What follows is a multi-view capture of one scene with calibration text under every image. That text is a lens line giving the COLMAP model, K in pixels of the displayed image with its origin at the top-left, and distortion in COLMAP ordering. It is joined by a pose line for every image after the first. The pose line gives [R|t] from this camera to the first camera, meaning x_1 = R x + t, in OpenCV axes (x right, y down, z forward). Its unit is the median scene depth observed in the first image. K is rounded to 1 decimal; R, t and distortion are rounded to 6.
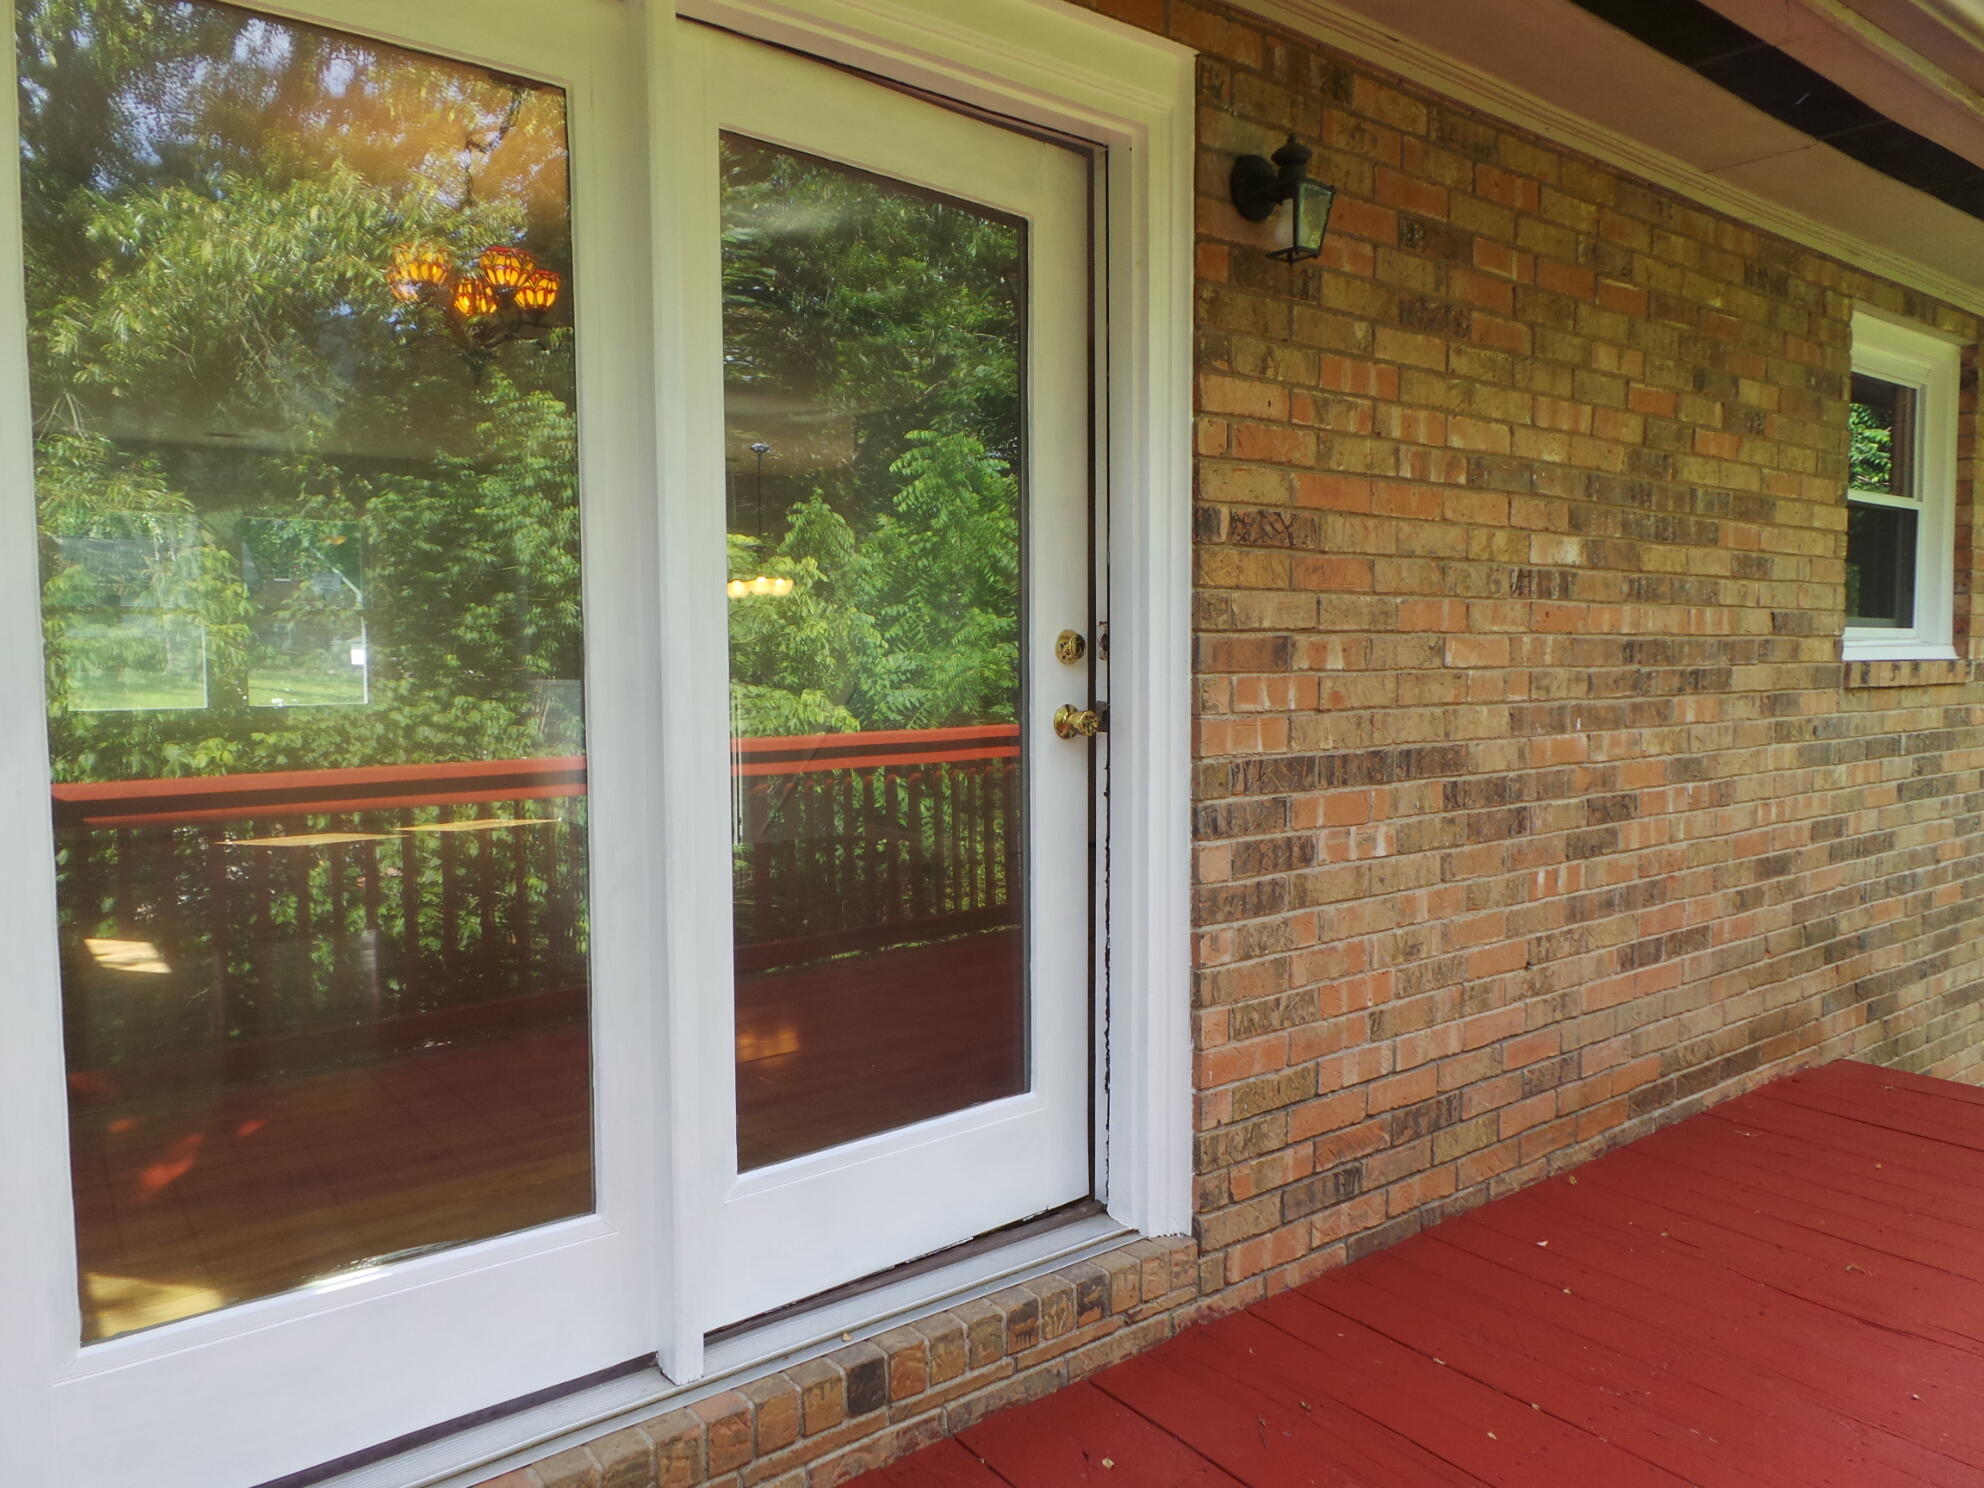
lens RADIAL K [[1356.9, 0, 989.4], [0, 1356.9, 734.3], [0, 0, 1]] dist [0.000366, -0.001693]
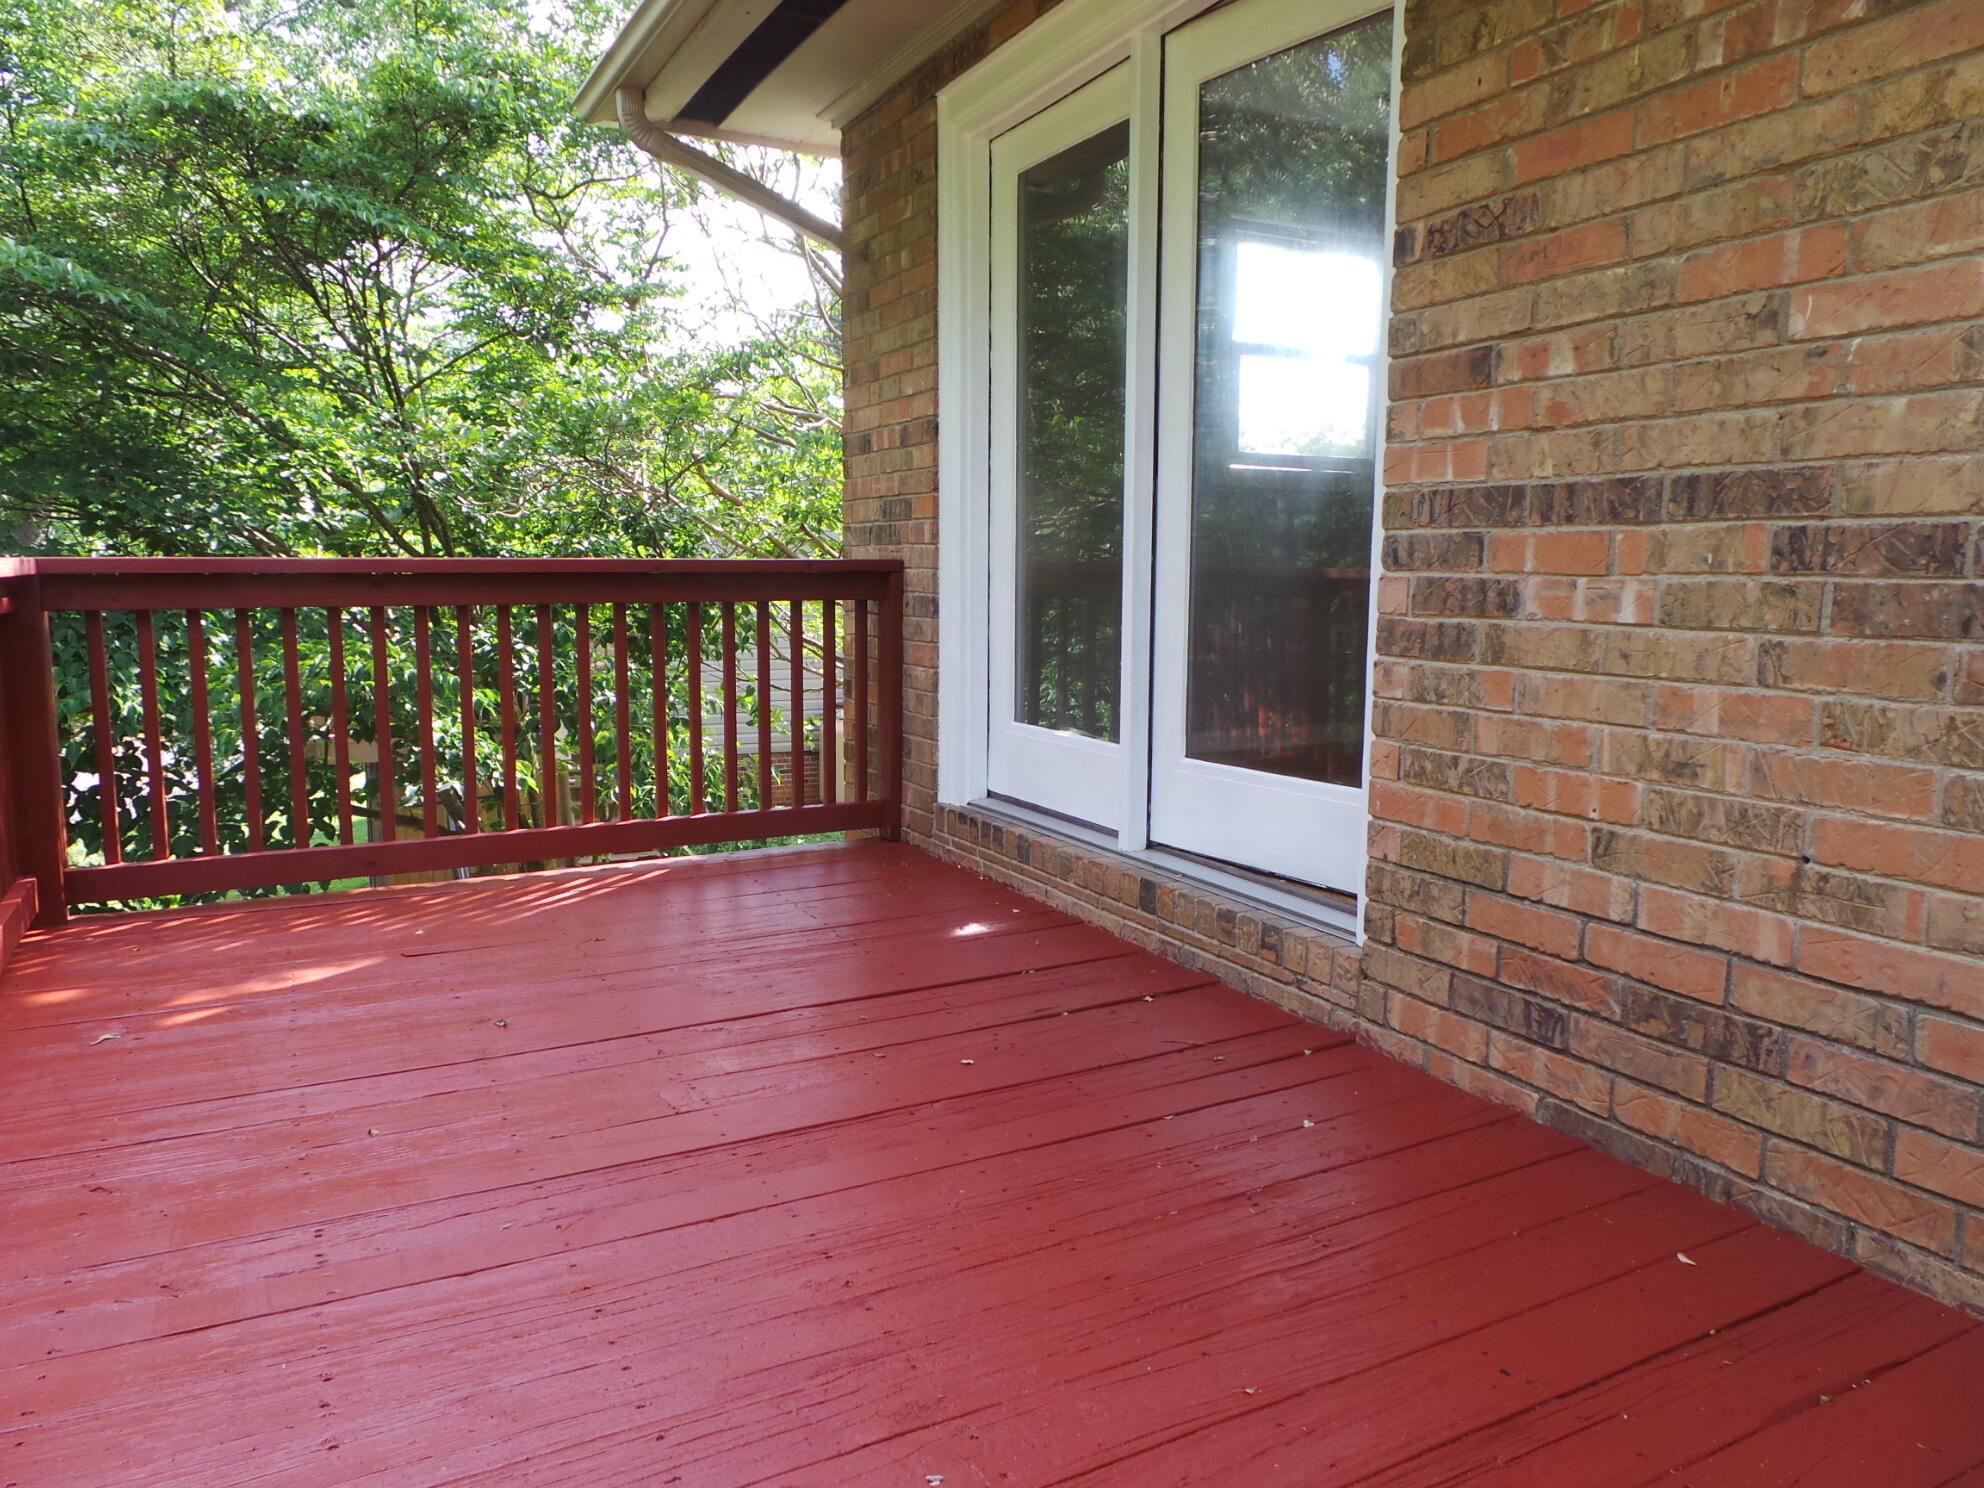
lens RADIAL K [[1356.9, 0, 992.5], [0, 1356.9, 746.9], [0, 0, 1]] dist [0.000366, -0.001693]
pose [[-0.163017, 0.130566, -0.977946, 1.122051], [-0.067615, 0.987396, 0.143099, 0.077054], [0.984304, 0.089452, -0.152134, 0.811495]]
